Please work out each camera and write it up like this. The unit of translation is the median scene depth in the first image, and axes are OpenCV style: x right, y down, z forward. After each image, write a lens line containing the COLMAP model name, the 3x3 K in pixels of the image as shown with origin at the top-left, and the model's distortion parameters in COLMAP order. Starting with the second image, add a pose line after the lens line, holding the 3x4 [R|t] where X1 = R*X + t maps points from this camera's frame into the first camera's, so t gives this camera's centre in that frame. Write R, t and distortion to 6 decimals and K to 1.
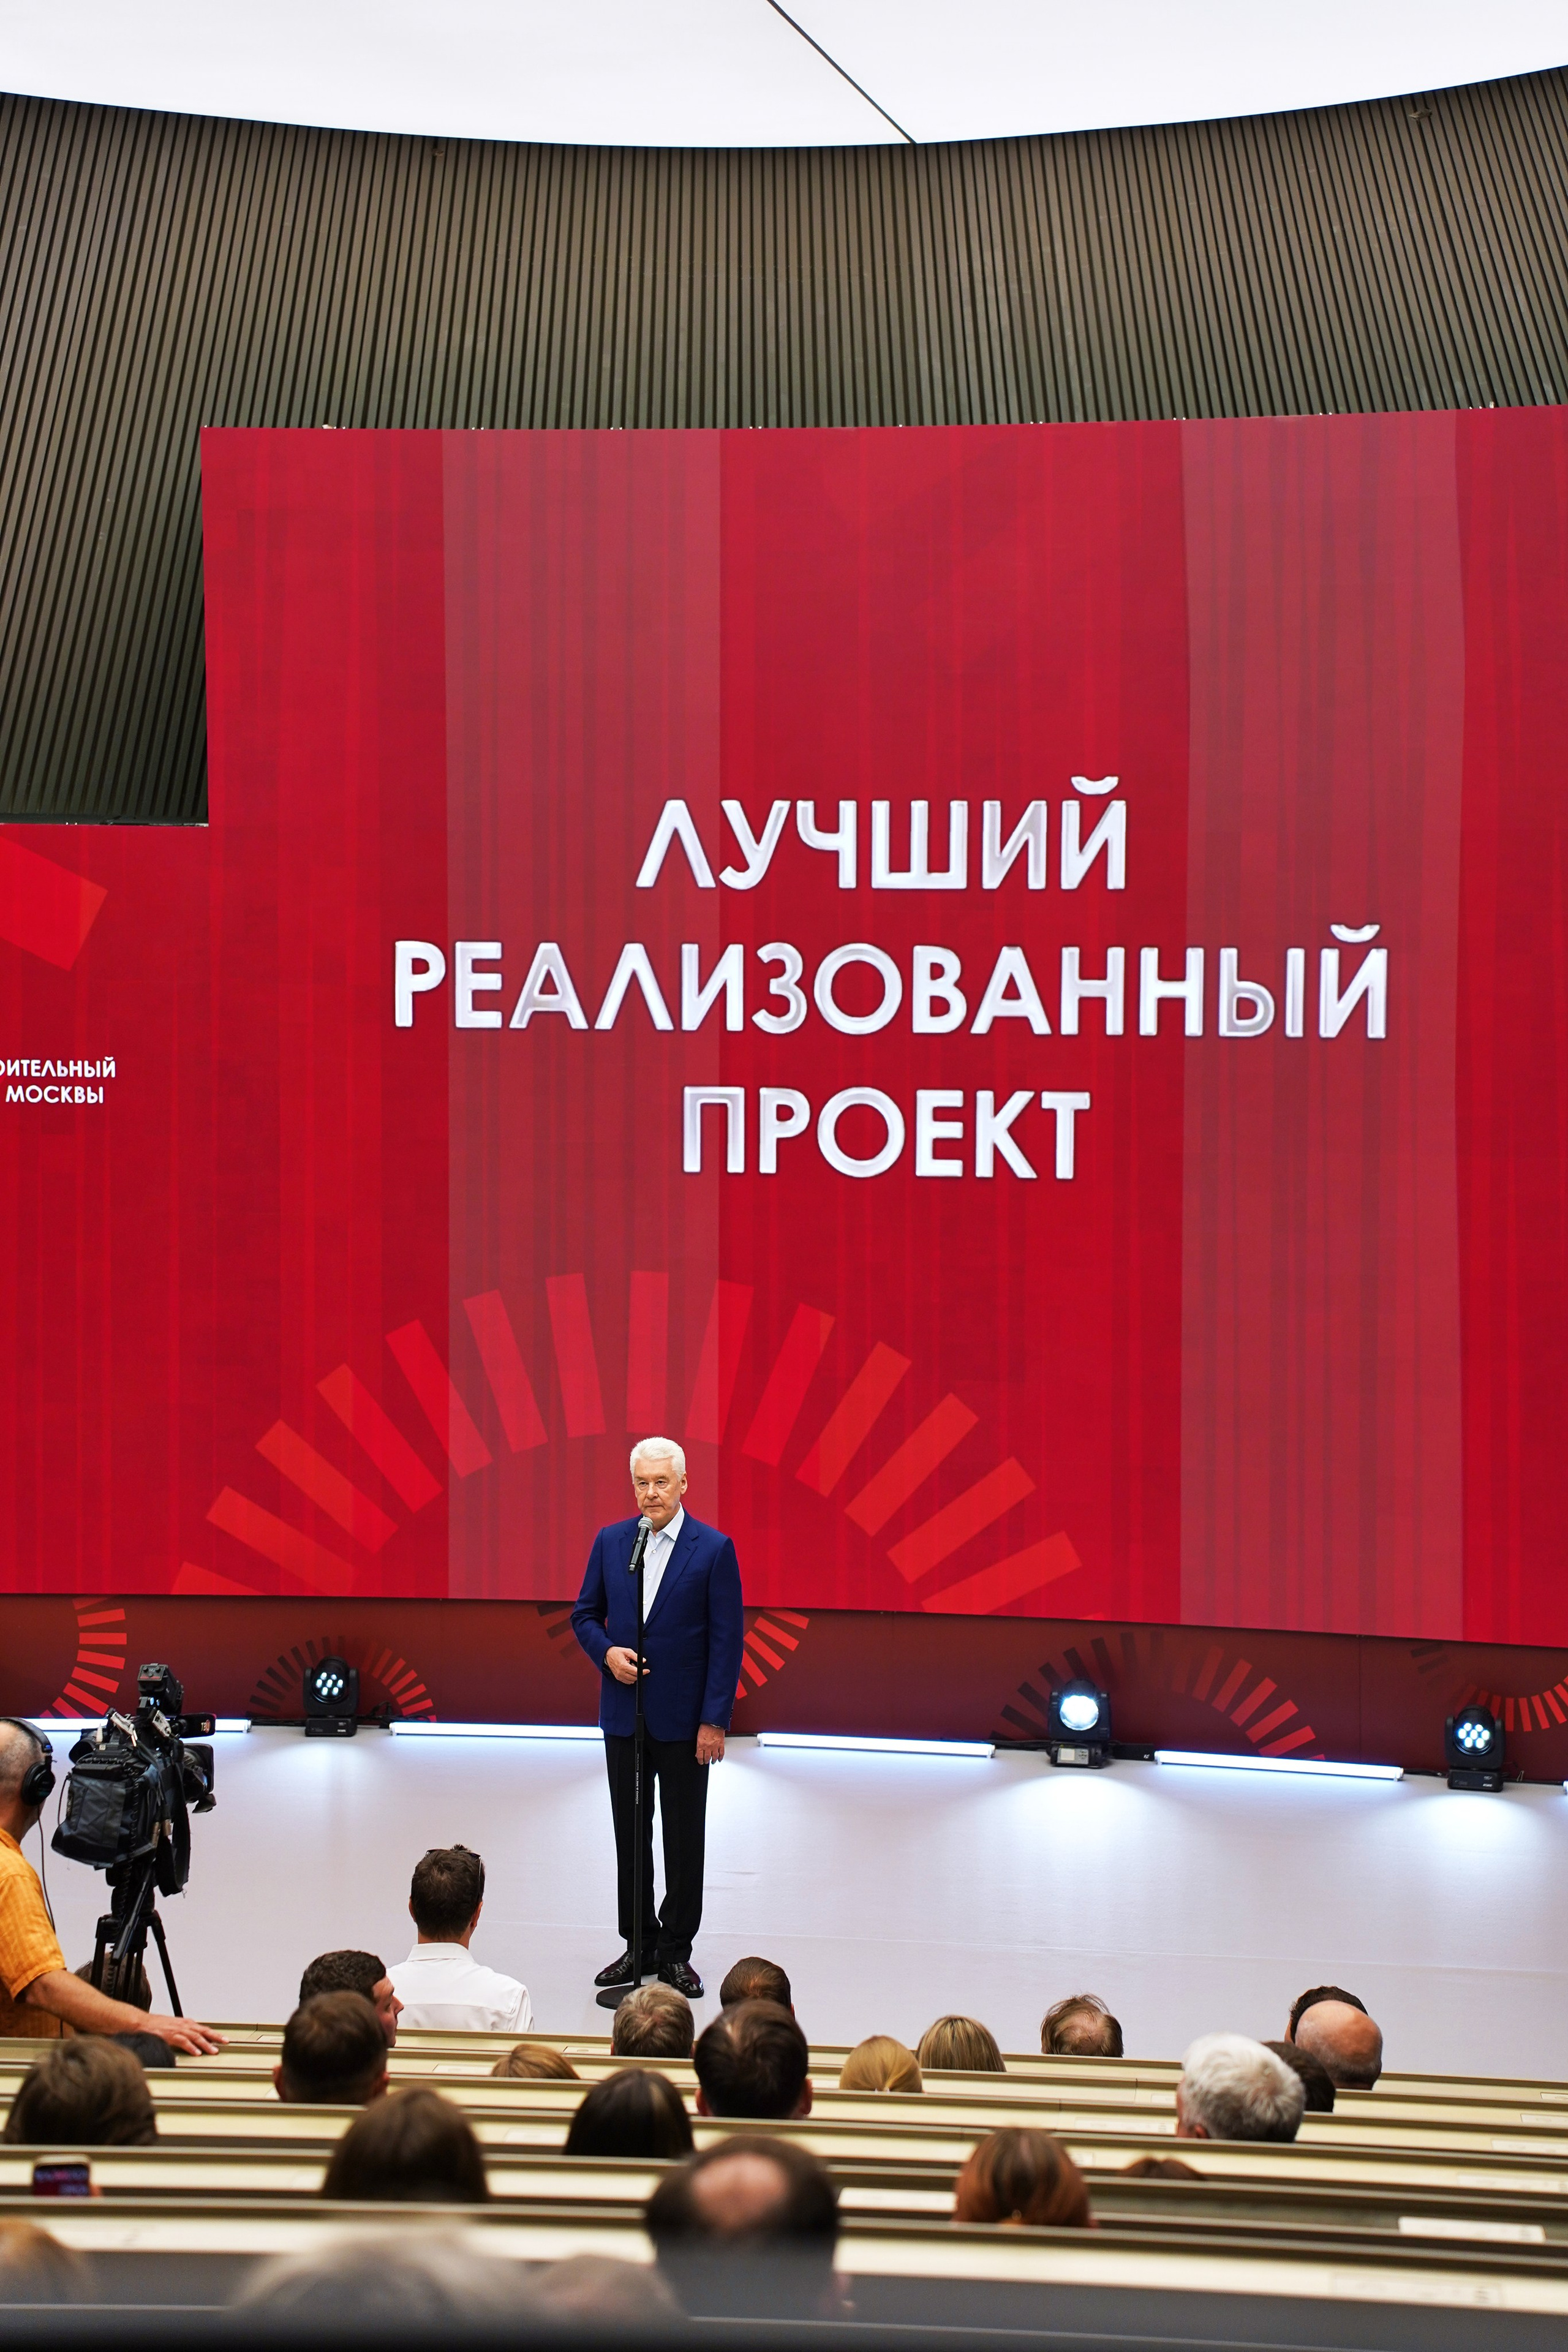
lens RADIAL K [[4804.4, 0, 785.6], [0, 4804.4, 1194.3], [0, 0, 1]] dist [0.561924, 0.526619]
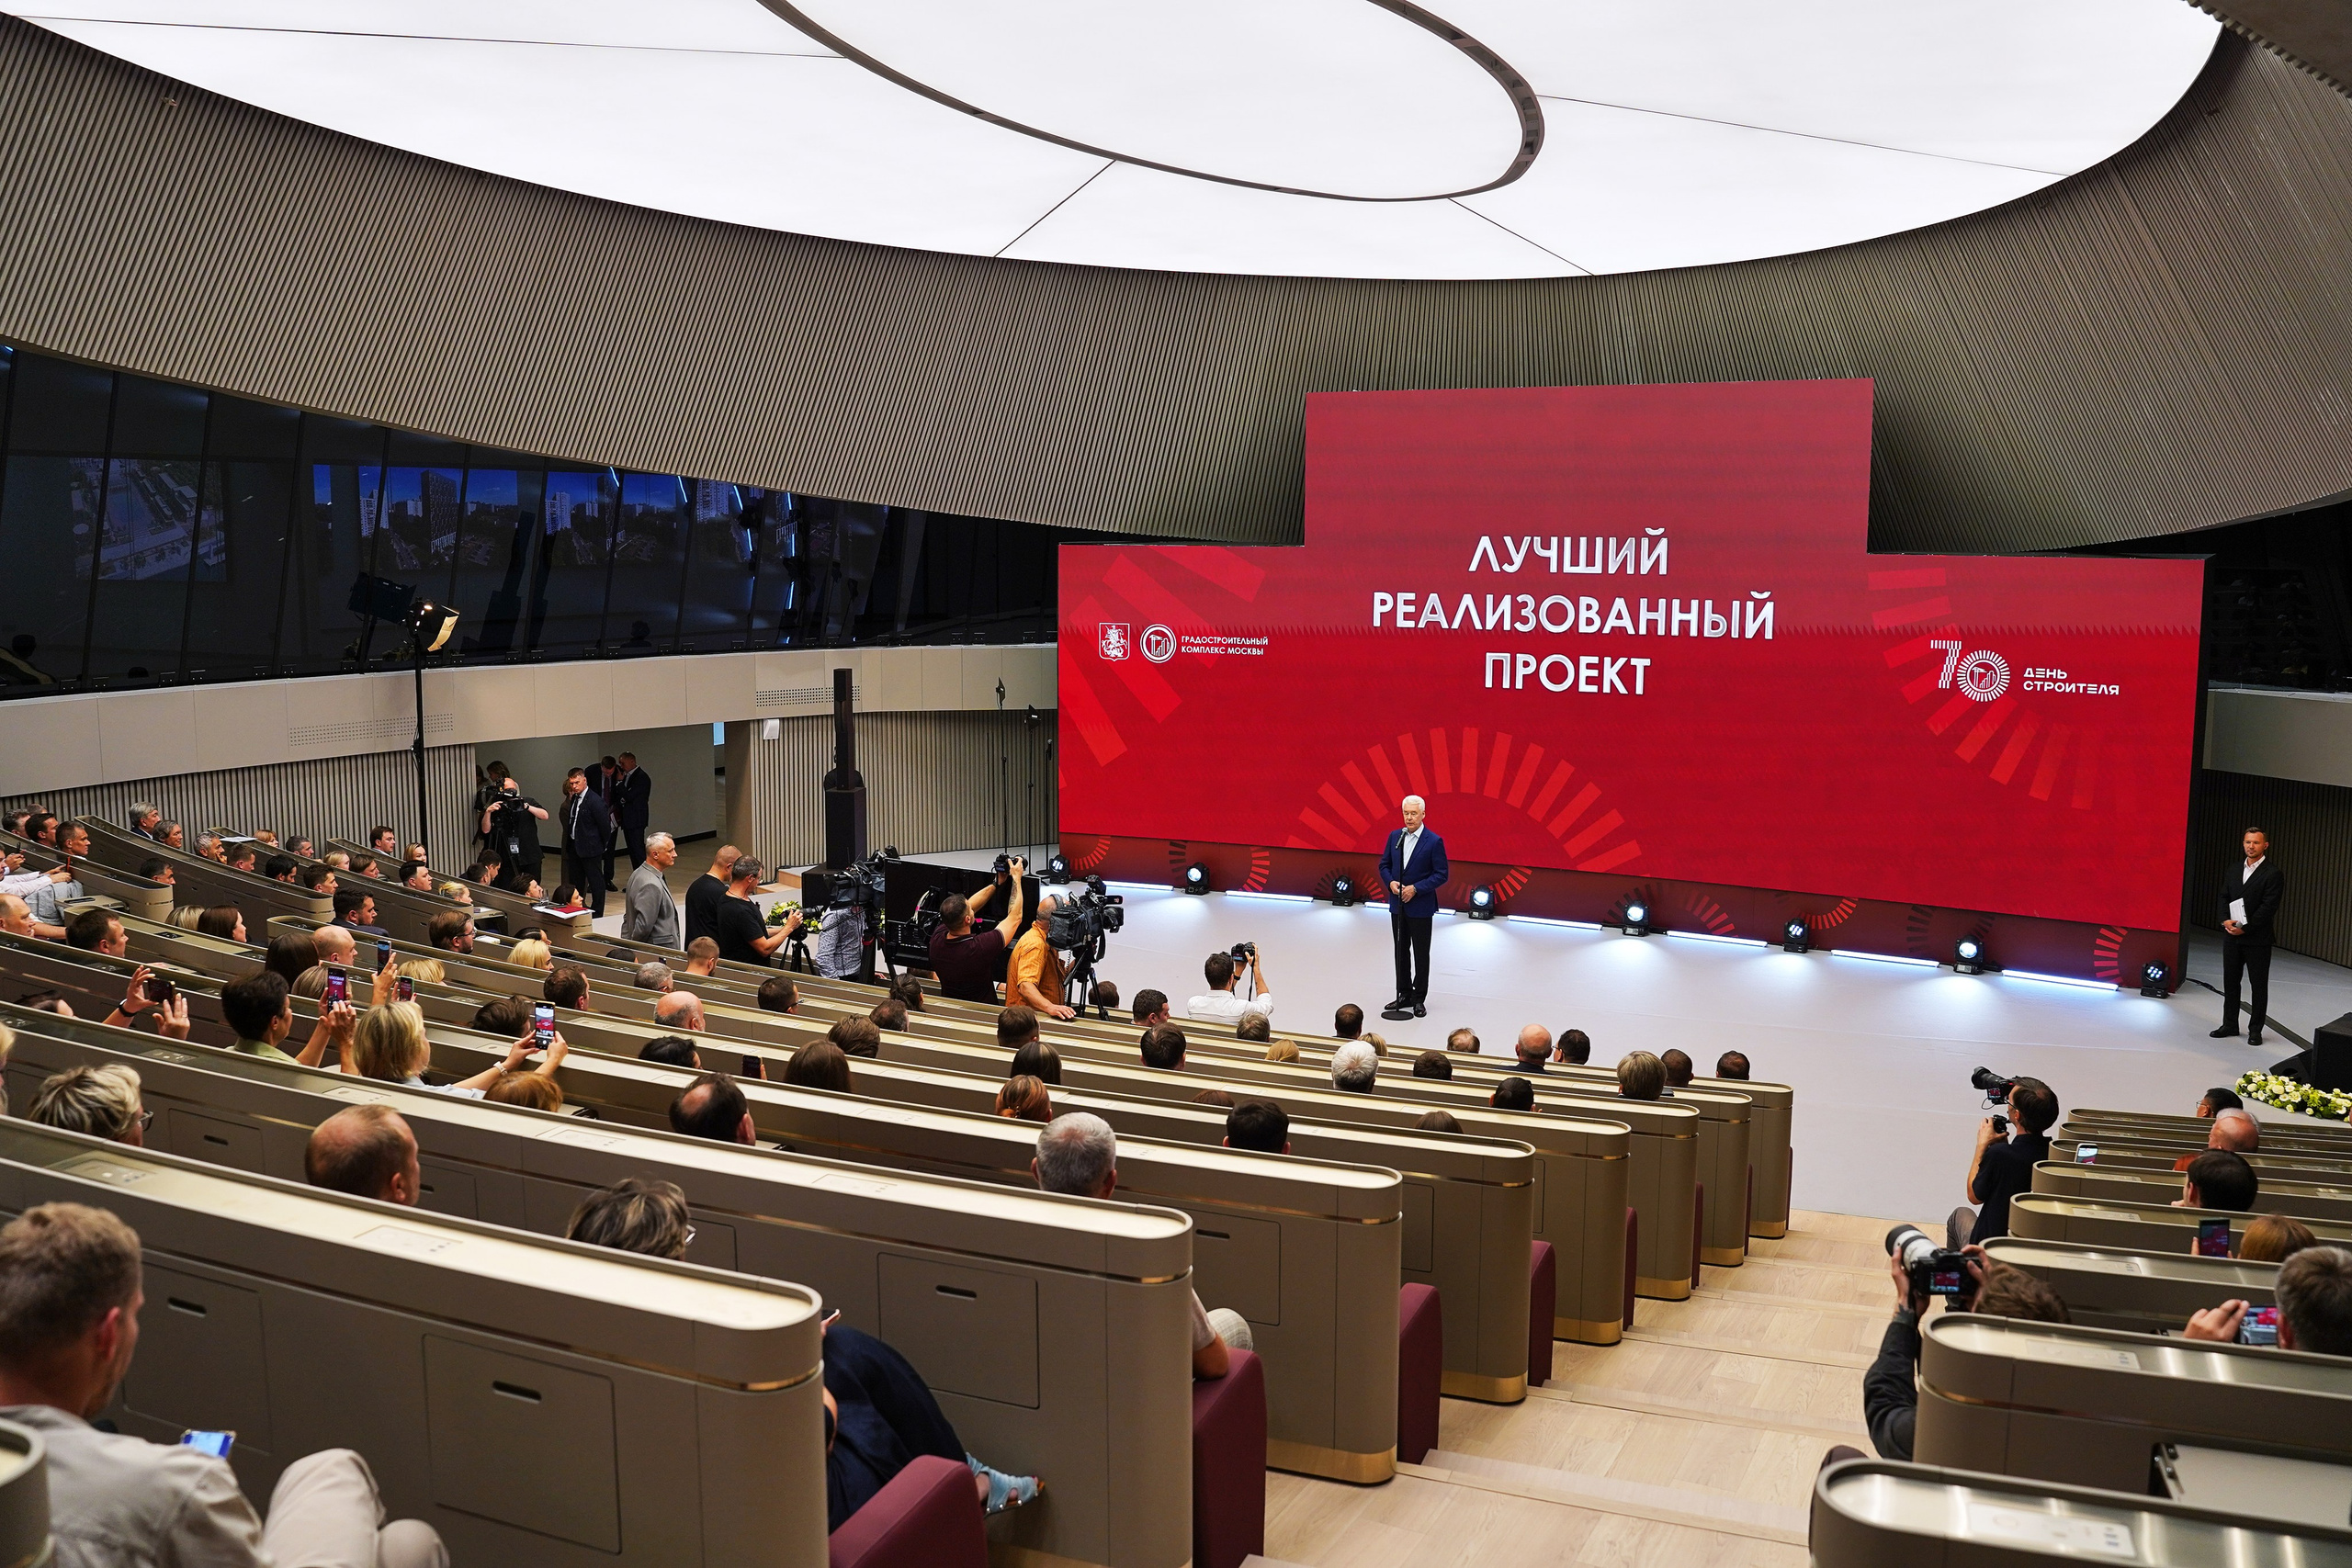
lens RADIAL K [[1901.8, 0, 1182.5], [0, 1901.8, 777.7], [0, 0, 1]] dist [-0.100659, 0.062936]
pose [[0.957740, 0.037614, -0.285164, 0.109995], [-0.023916, 0.998393, 0.051367, -0.004719], [0.286638, -0.042376, 0.957101, 0.027240]]
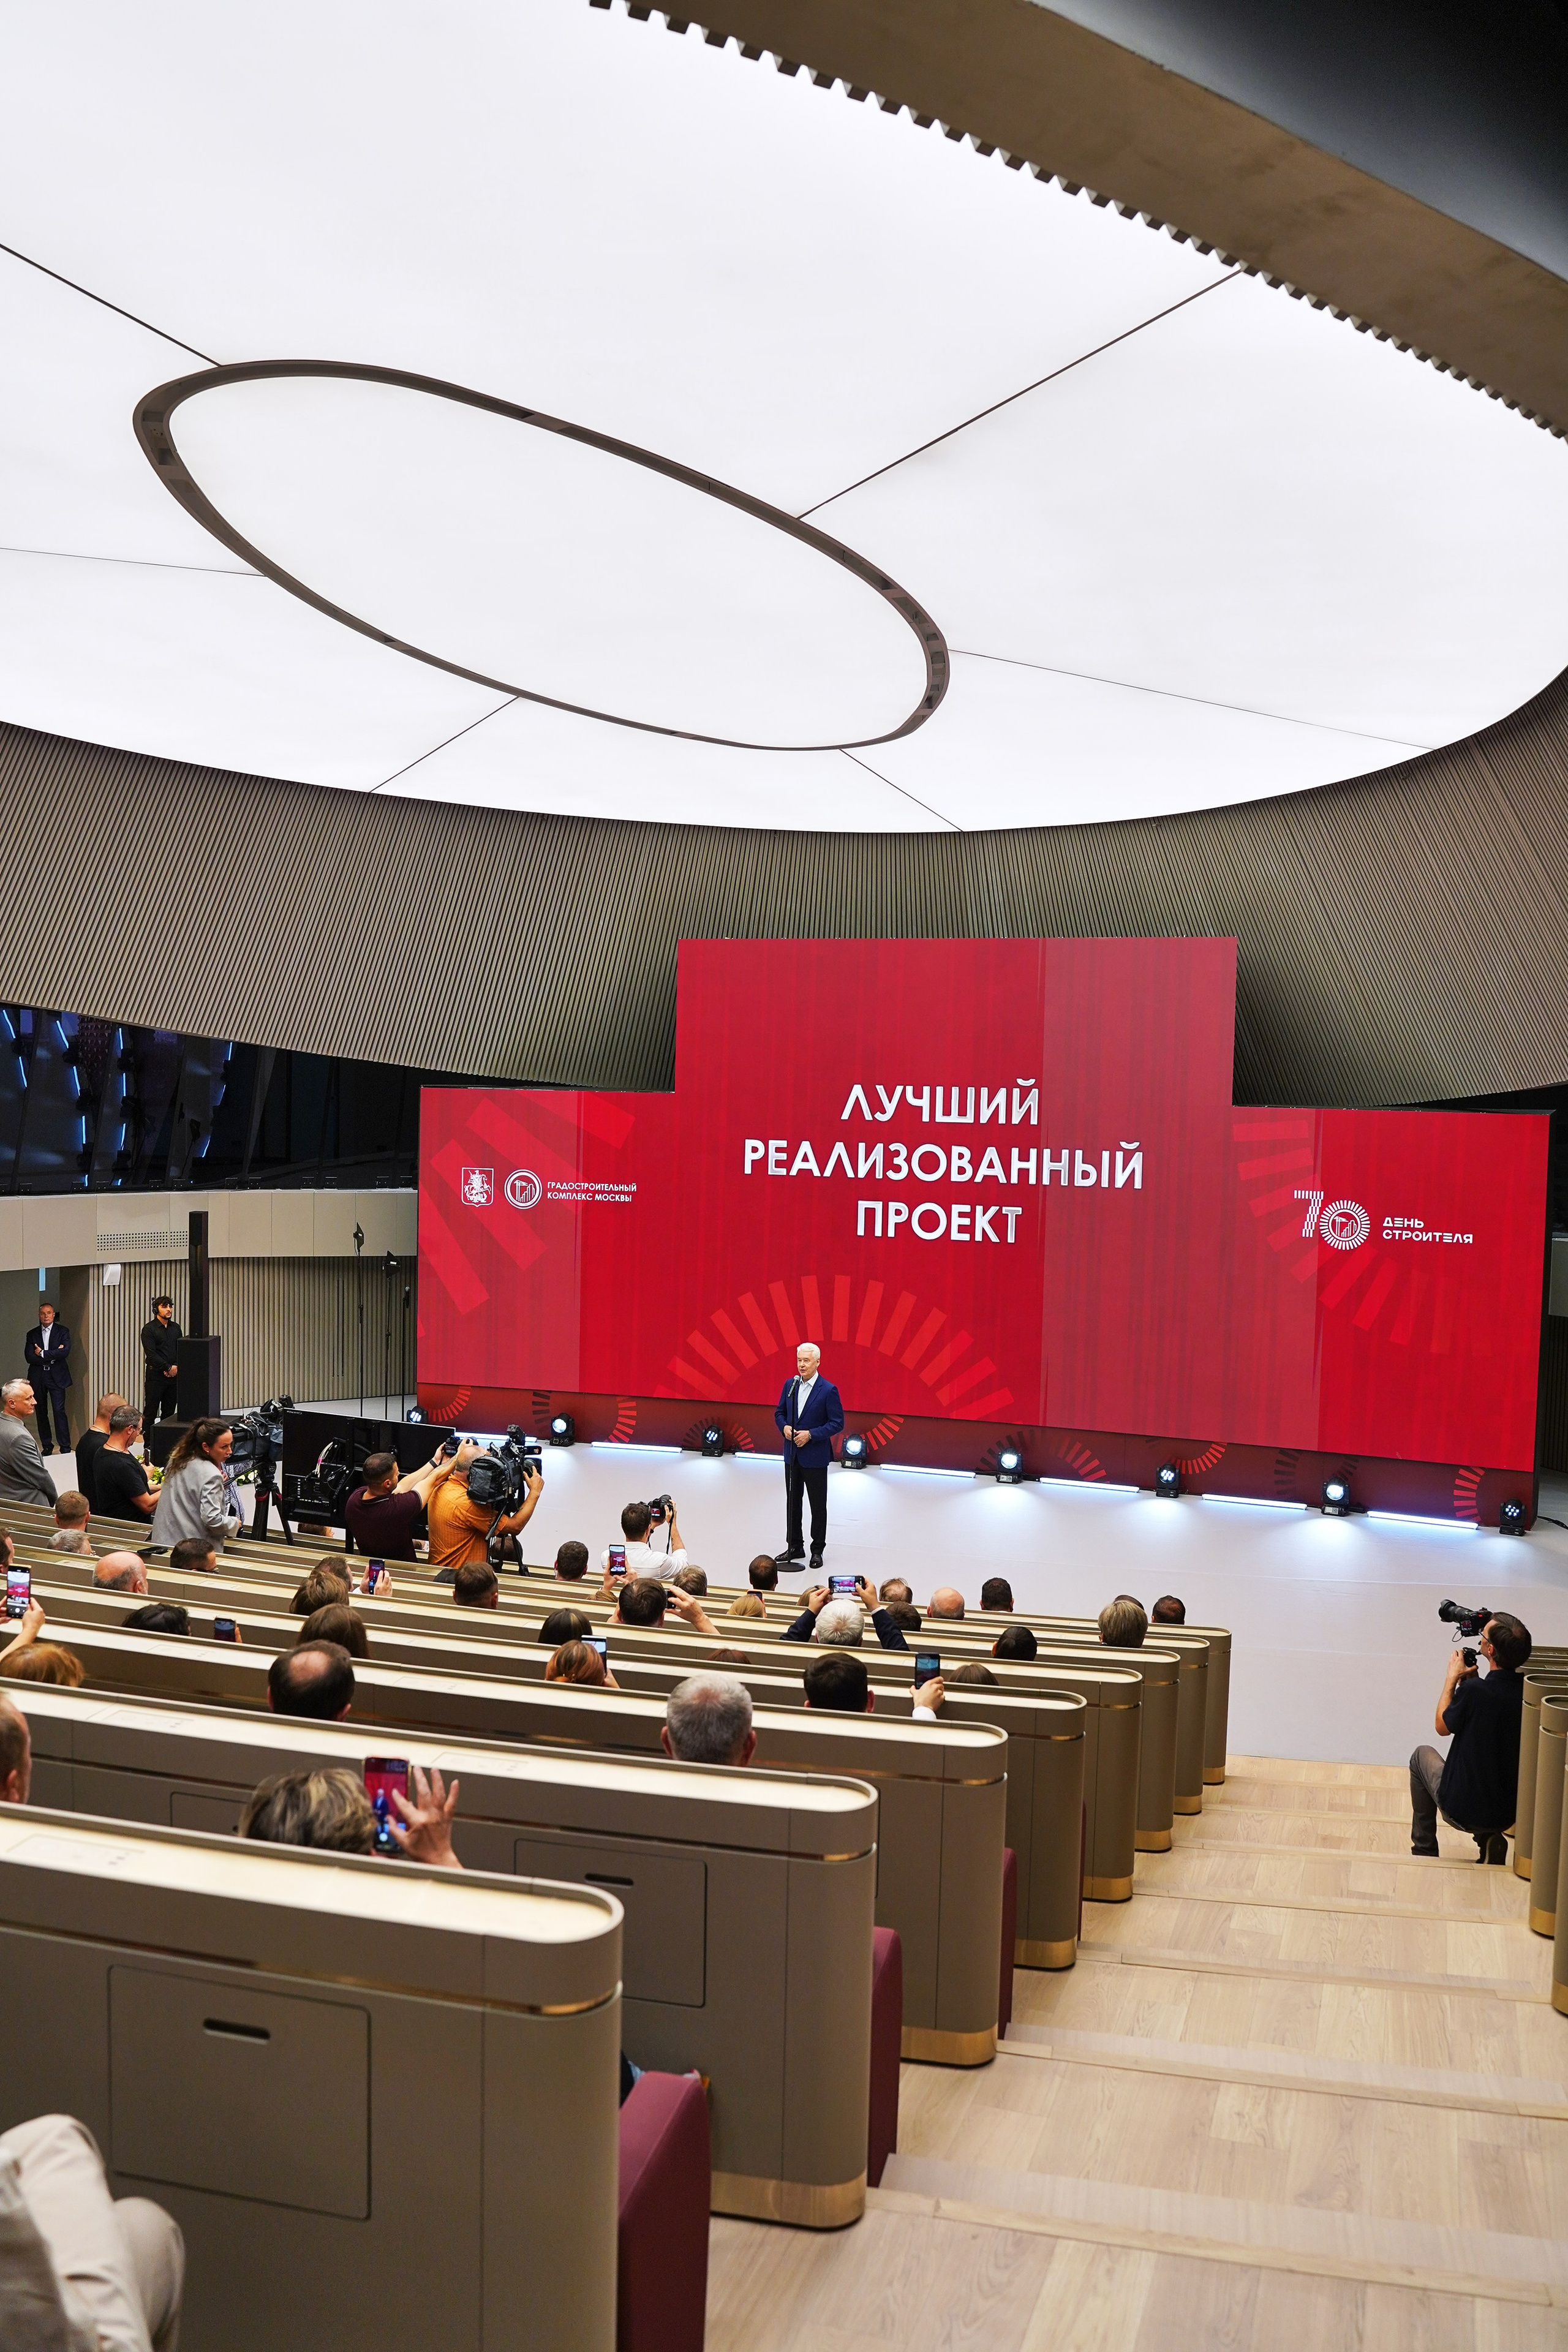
lens RADIAL K [[1903.5, 0, 768.3], [0, 1903.5, 1190.6], [0, 0, 1]] dist [-0.102322, 0.067327]
pose [[0.989677, 0.026013, -0.140938, 0.071005], [-0.029956, 0.999215, -0.025932, -0.000979], [0.140153, 0.029886, 0.989679, 0.032197]]
